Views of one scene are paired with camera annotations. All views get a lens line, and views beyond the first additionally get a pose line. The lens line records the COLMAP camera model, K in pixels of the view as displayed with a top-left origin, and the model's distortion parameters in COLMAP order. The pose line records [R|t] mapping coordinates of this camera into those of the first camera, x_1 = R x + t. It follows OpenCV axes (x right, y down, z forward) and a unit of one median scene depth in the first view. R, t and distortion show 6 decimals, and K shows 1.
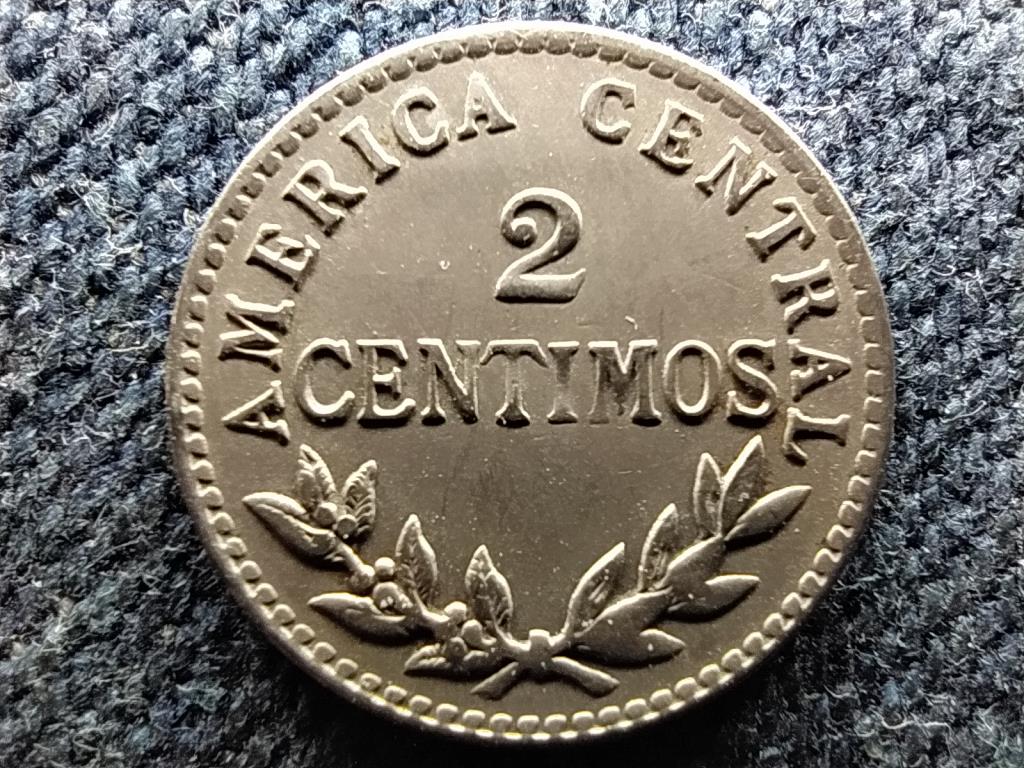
lens RADIAL K [[634.9, 0, 521.3], [0, 634.9, 379.8], [0, 0, 1]] dist [0.018044, -0.025735]
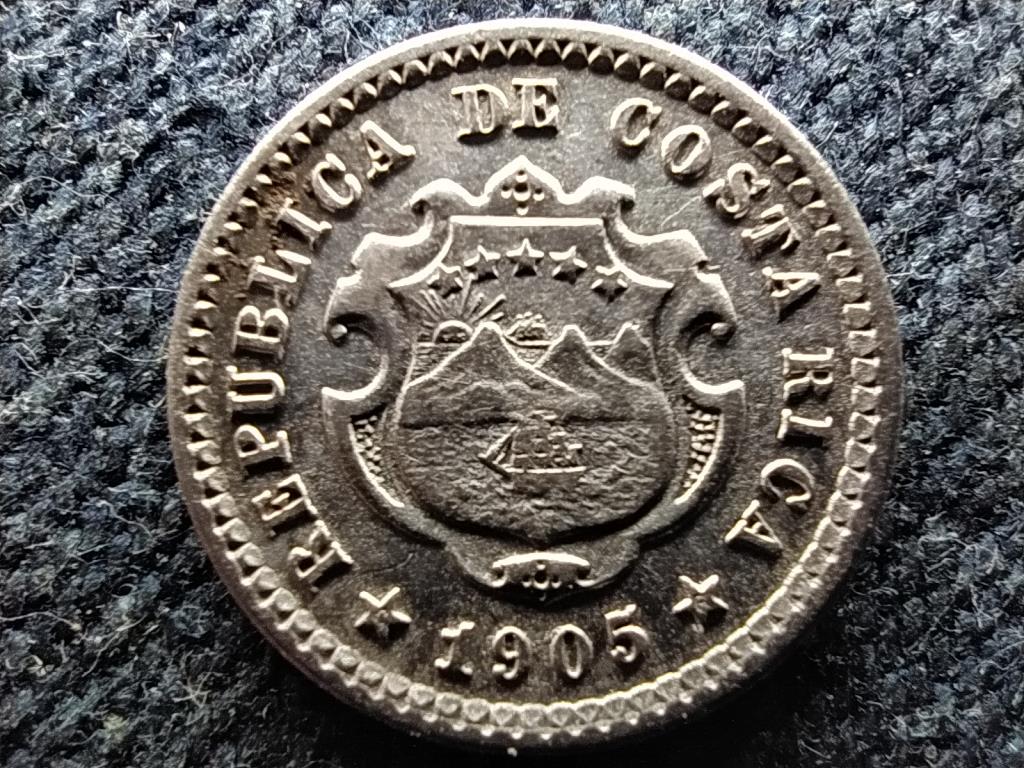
lens RADIAL K [[634.9, 0, 509.9], [0, 634.9, 406.2], [0, 0, 1]] dist [0.018044, -0.025735]
pose [[0.999916, -0.006204, -0.011422, 0.094878], [0.006155, 0.999972, -0.004274, 0.361562], [0.011448, 0.004203, 0.999926, 0.015188]]
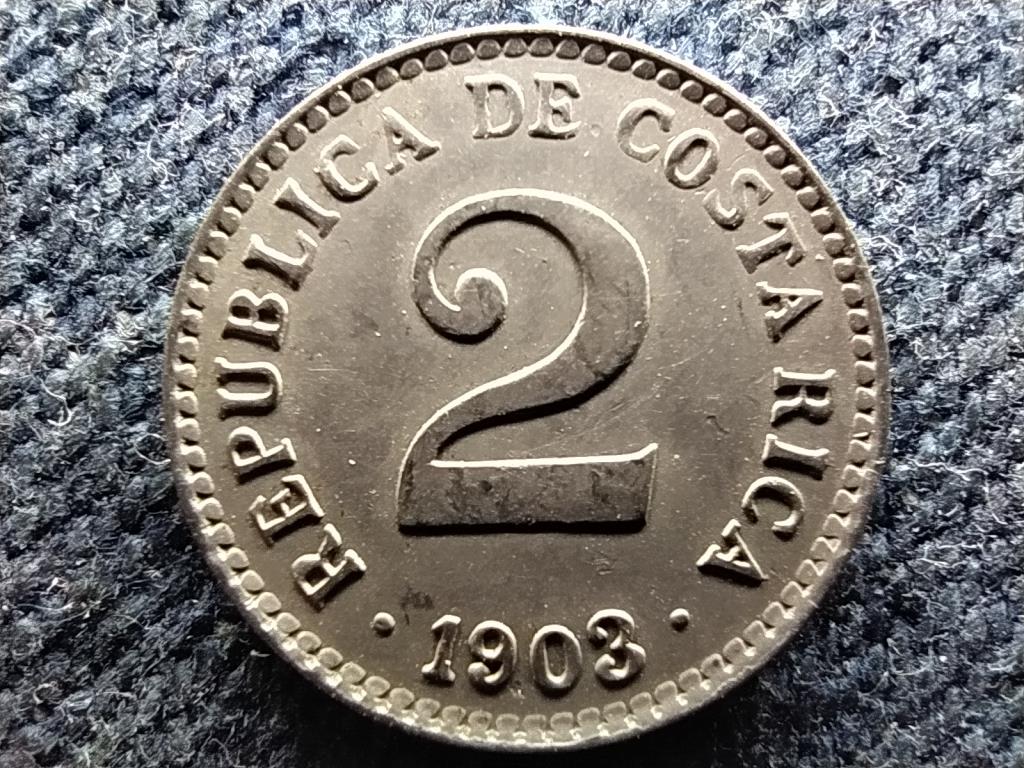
lens RADIAL K [[634.9, 0, 504.6], [0, 634.9, 400.1], [0, 0, 1]] dist [0.018044, -0.025735]
pose [[0.999373, 0.034936, -0.005792, -0.093046], [-0.034970, 0.999371, -0.005893, 0.467742], [0.005583, 0.006092, 0.999966, -0.019889]]
